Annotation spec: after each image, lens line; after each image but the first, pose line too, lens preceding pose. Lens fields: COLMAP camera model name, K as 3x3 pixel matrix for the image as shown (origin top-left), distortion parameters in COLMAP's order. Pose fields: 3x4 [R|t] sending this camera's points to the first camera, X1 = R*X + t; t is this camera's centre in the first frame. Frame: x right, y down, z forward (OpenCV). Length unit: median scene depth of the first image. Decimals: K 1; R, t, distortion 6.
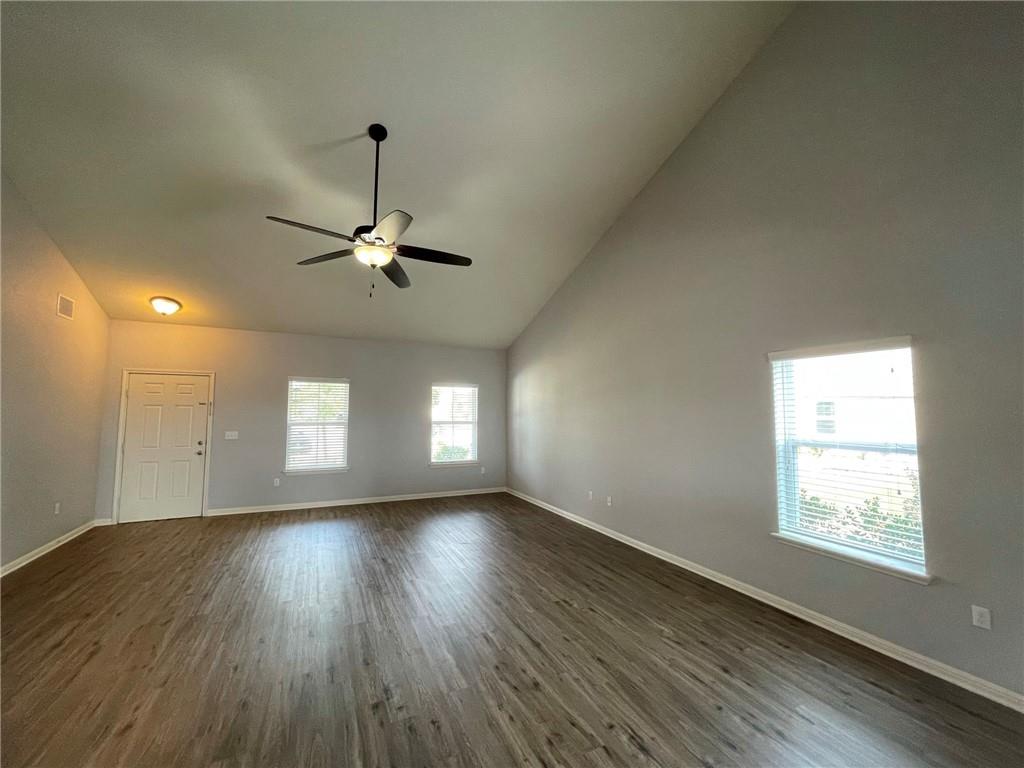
lens RADIAL K [[413.3, 0, 508.6], [0, 413.3, 380.6], [0, 0, 1]] dist [-0.003311, 0.003161]
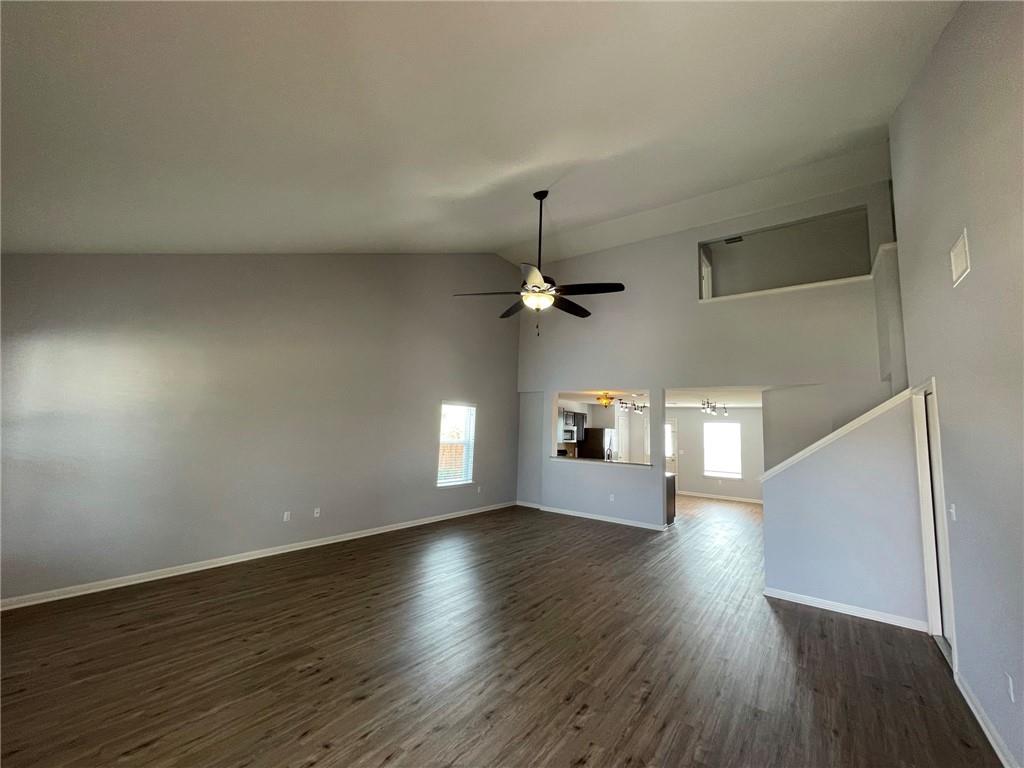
lens RADIAL K [[413.3, 0, 506.4], [0, 413.3, 387.1], [0, 0, 1]] dist [-0.003311, 0.003161]
pose [[-0.466004, 0.065266, 0.882372, -1.278060], [-0.108343, 0.985561, -0.130117, 0.097358], [-0.878124, -0.156234, -0.452204, 1.557330]]
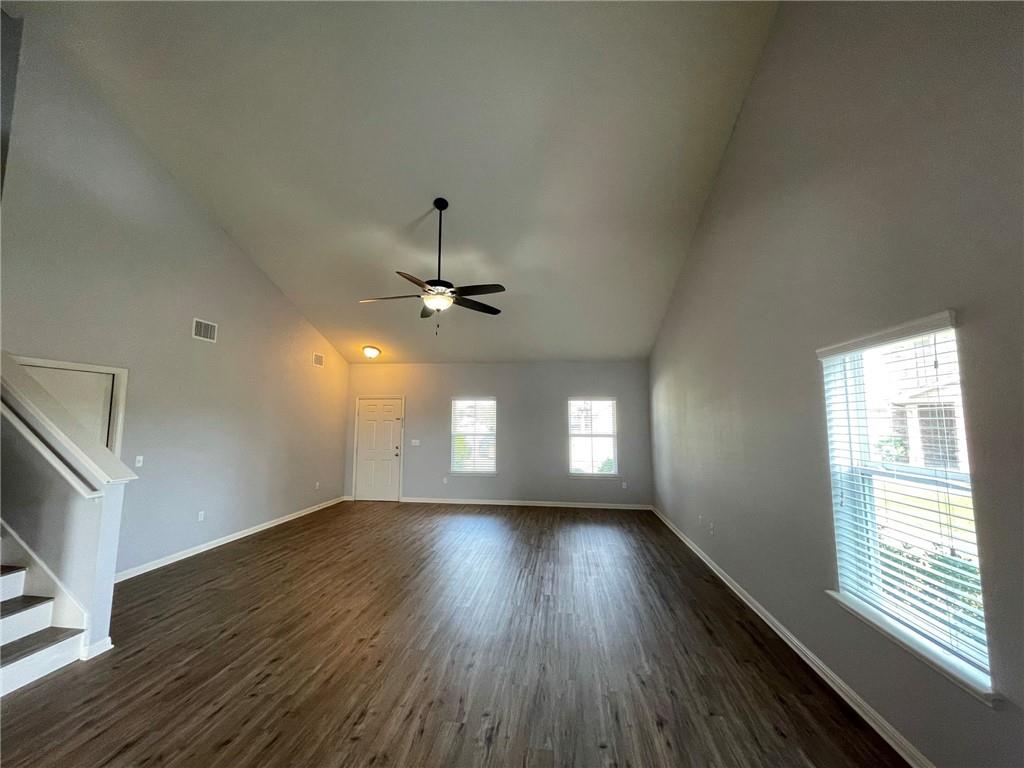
lens RADIAL K [[413.3, 0, 508.7], [0, 413.3, 380.4], [0, 0, 1]] dist [-0.003311, 0.003161]
pose [[0.841918, -0.057001, -0.536586, 0.519200], [0.040611, 0.998278, -0.042326, 0.000387], [0.538075, 0.013844, 0.842783, 0.053013]]
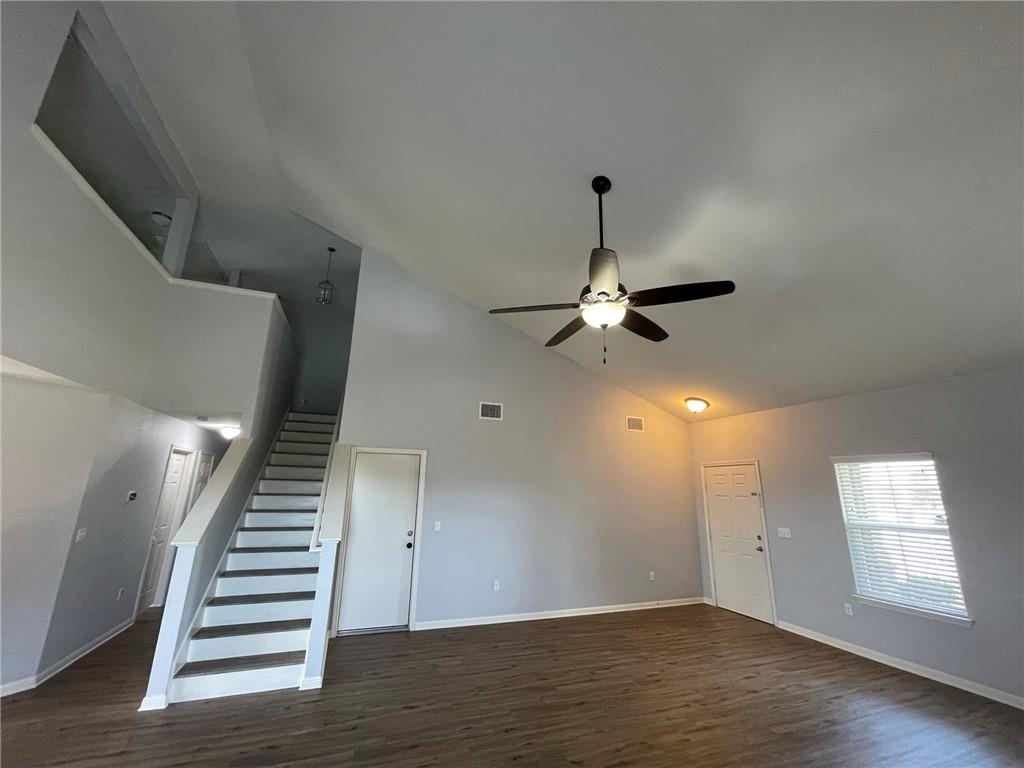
lens RADIAL K [[413.3, 0, 510.0], [0, 413.3, 385.1], [0, 0, 1]] dist [-0.003311, 0.003161]
pose [[-0.087358, -0.249962, -0.964307, 0.467519], [0.051138, 0.965606, -0.254931, 0.042871], [0.994864, -0.071583, -0.071571, 0.856899]]
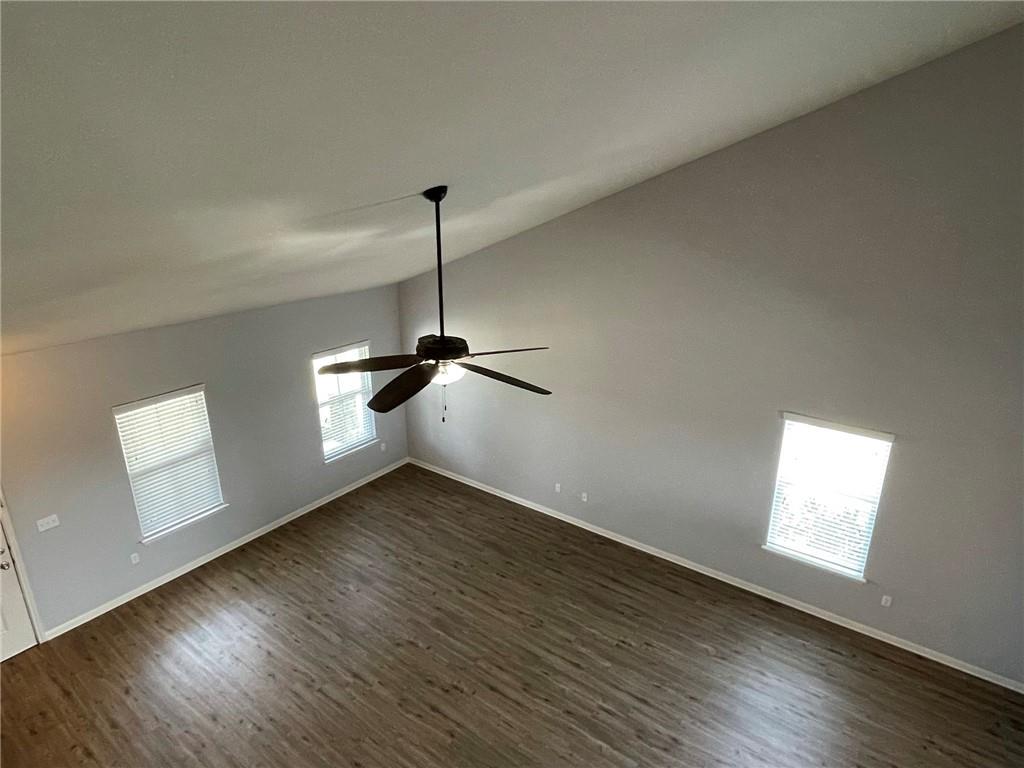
lens RADIAL K [[601.1, 0, 504.3], [0, 601.1, 385.2], [0, 0, 1]] dist [0.000755, -0.001595]
pose [[0.882629, -0.158823, 0.442426, -0.719202], [-0.028911, 0.921069, 0.388325, -0.704761], [-0.469180, -0.355538, 0.808371, 0.047857]]
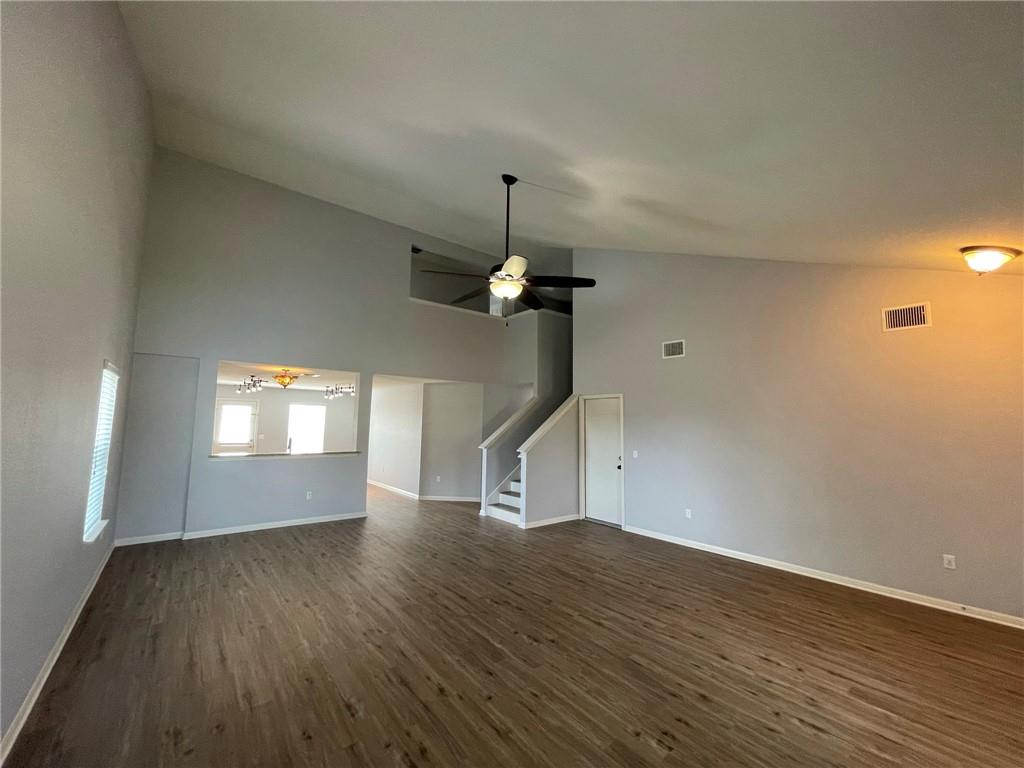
lens RADIAL K [[413.3, 0, 510.1], [0, 413.3, 381.9], [0, 0, 1]] dist [-0.003311, 0.003161]
pose [[-0.973431, -0.046579, -0.224193, -0.094384], [-0.006651, 0.984430, -0.175651, 0.143862], [0.228884, -0.169493, -0.958585, 2.032338]]
